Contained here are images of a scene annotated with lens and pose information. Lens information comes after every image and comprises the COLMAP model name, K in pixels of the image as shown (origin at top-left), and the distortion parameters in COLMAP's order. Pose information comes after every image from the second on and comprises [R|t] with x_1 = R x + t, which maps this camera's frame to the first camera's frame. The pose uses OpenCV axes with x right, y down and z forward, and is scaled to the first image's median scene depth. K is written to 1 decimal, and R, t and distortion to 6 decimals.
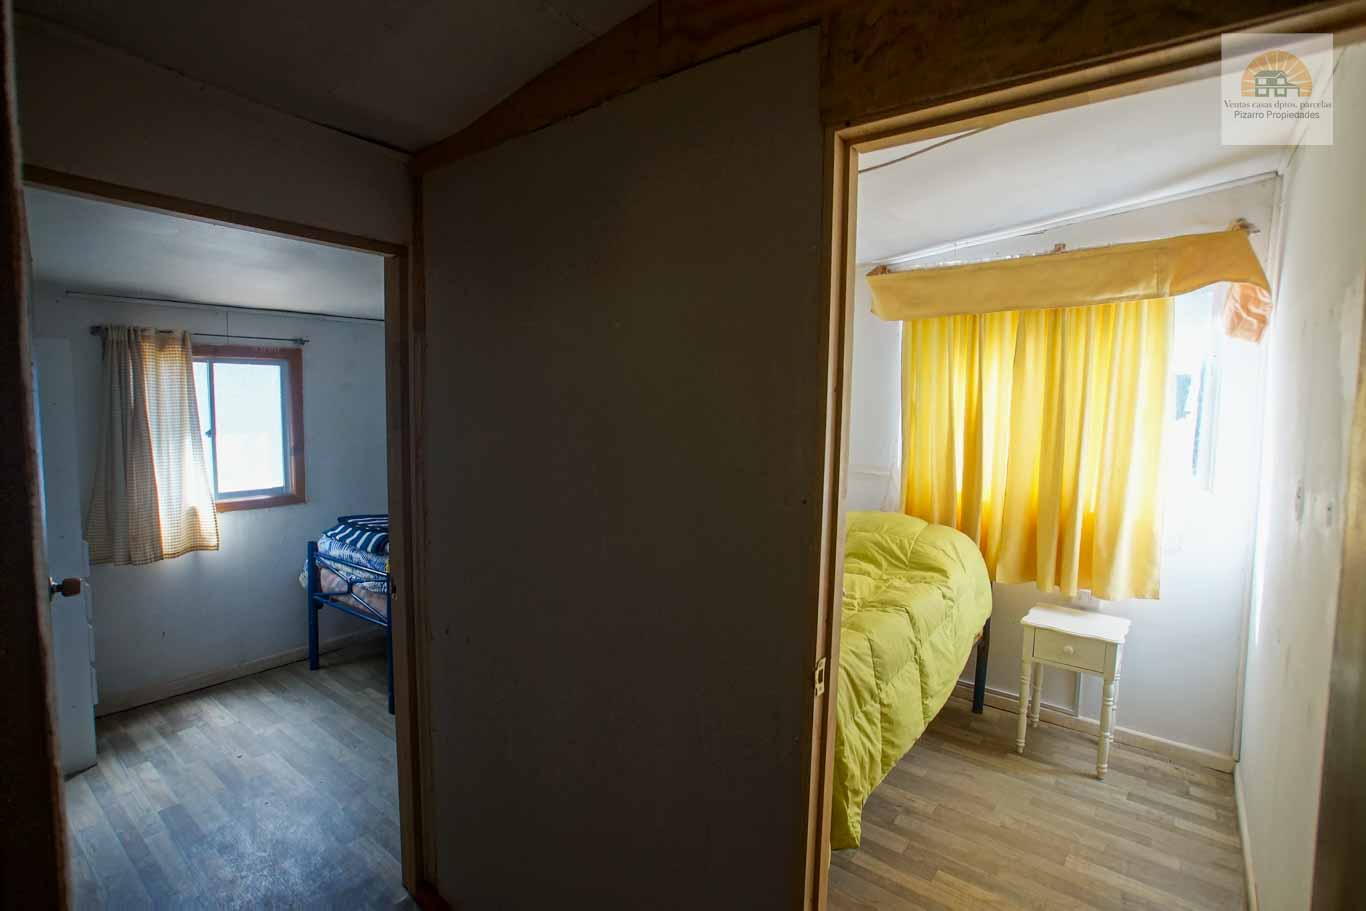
lens RADIAL K [[656.4, 0, 677.9], [0, 656.4, 452.9], [0, 0, 1]] dist [-0.072482, 0.034479]
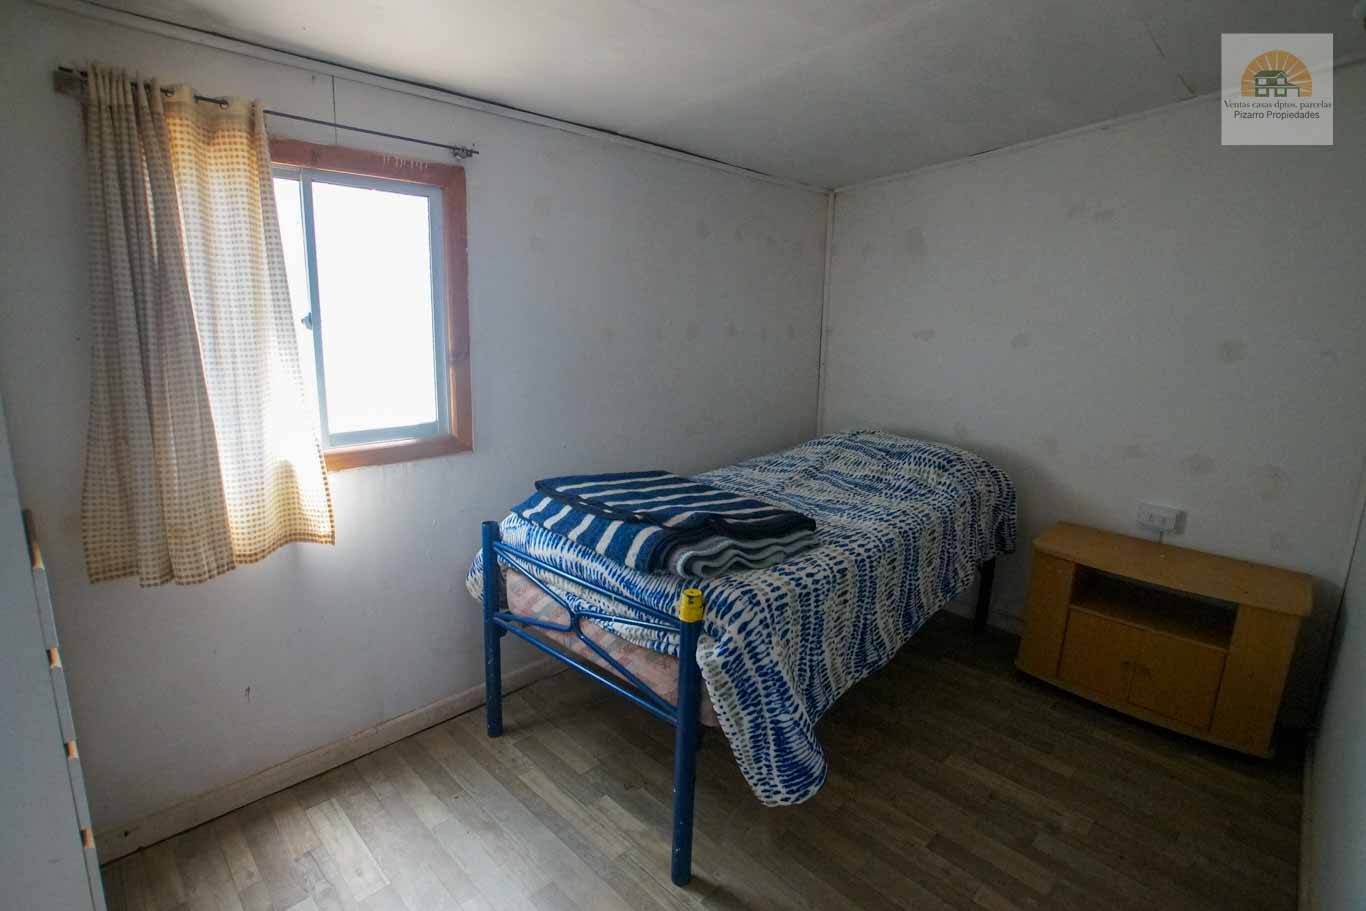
lens RADIAL K [[656.4, 0, 677.9], [0, 656.4, 452.9], [0, 0, 1]] dist [-0.072482, 0.034479]
pose [[0.993390, 0.033492, -0.109792, -0.371811], [-0.020172, 0.992537, 0.120262, 0.006998], [0.113000, -0.117252, 0.986652, 0.500569]]
